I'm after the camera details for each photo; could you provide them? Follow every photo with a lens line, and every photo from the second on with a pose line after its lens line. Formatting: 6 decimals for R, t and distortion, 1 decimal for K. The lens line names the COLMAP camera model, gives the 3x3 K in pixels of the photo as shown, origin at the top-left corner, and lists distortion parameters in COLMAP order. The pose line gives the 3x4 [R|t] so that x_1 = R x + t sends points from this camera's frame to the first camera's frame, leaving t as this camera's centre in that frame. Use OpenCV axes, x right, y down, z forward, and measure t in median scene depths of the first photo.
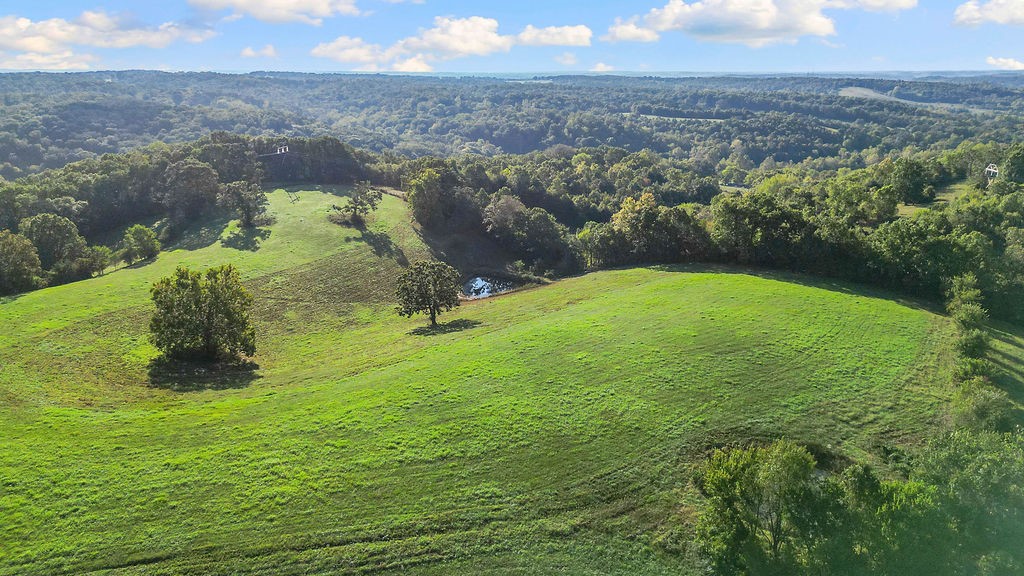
lens RADIAL K [[705.8, 0, 515.2], [0, 705.8, 287.9], [0, 0, 1]] dist [0.071349, -0.065524]
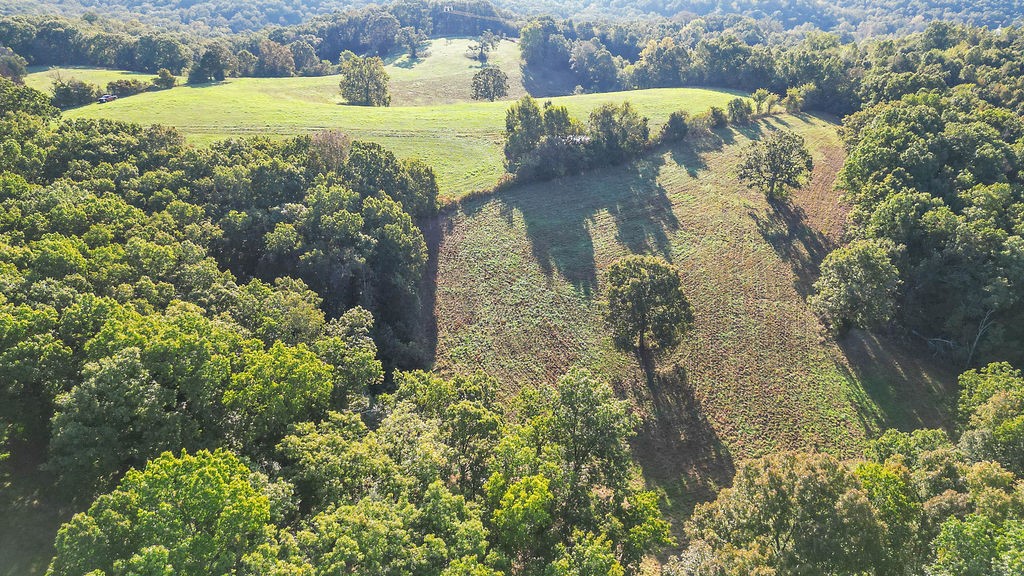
lens RADIAL K [[690.4, 0, 512.0], [0, 690.4, 288.0], [0, 0, 1]] dist [0.082857, -0.095028]
pose [[0.954360, 0.119785, -0.273584, 0.259705], [-0.075145, 0.982883, 0.168207, 0.116026], [0.289050, -0.139972, 0.947026, -0.371213]]
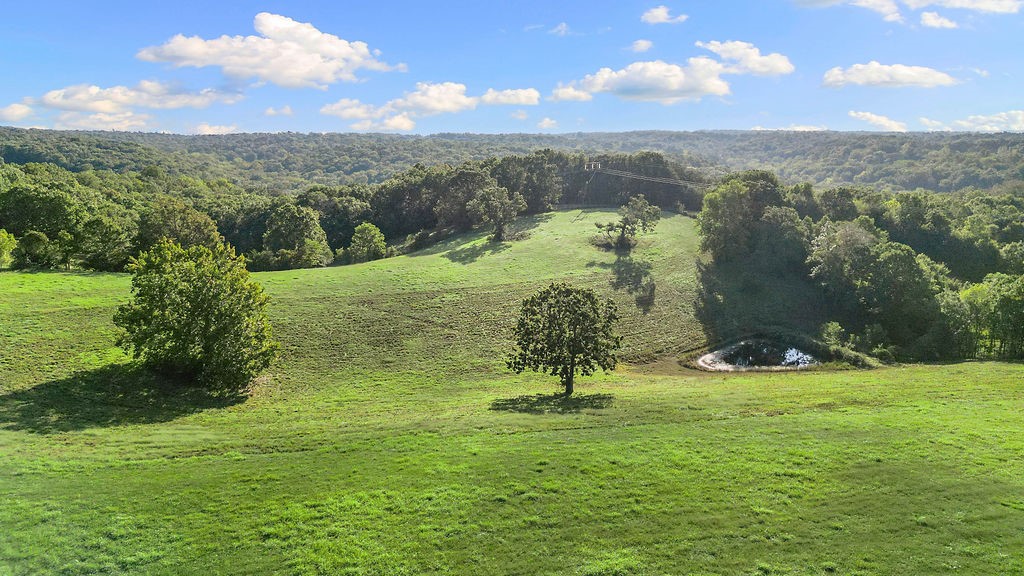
lens RADIAL K [[723.5, 0, 512.0], [0, 723.5, 288.0], [0, 0, 1]] dist [0.002399, -0.001680]
pose [[0.827203, 0.103730, -0.552246, 0.094683], [-0.150159, 0.987878, -0.039365, -0.002086], [0.541468, 0.115488, 0.832751, 0.284103]]
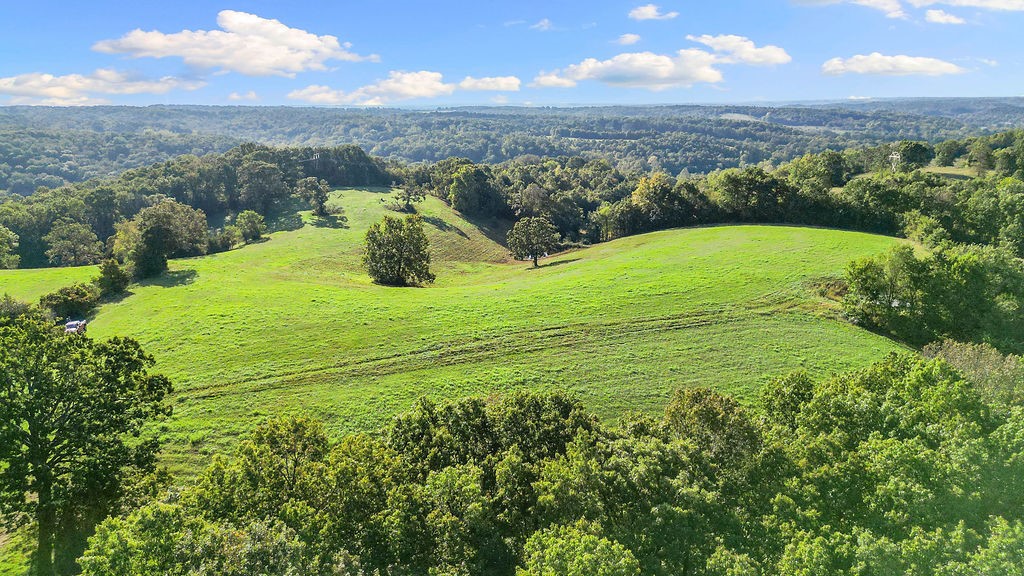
lens RADIAL K [[690.4, 0, 512.0], [0, 690.4, 288.0], [0, 0, 1]] dist [0.082857, -0.095028]
pose [[0.989967, -0.045728, 0.133698, -0.196942], [0.050633, 0.998155, -0.033514, 0.078289], [-0.131919, 0.039947, 0.990455, -0.153361]]
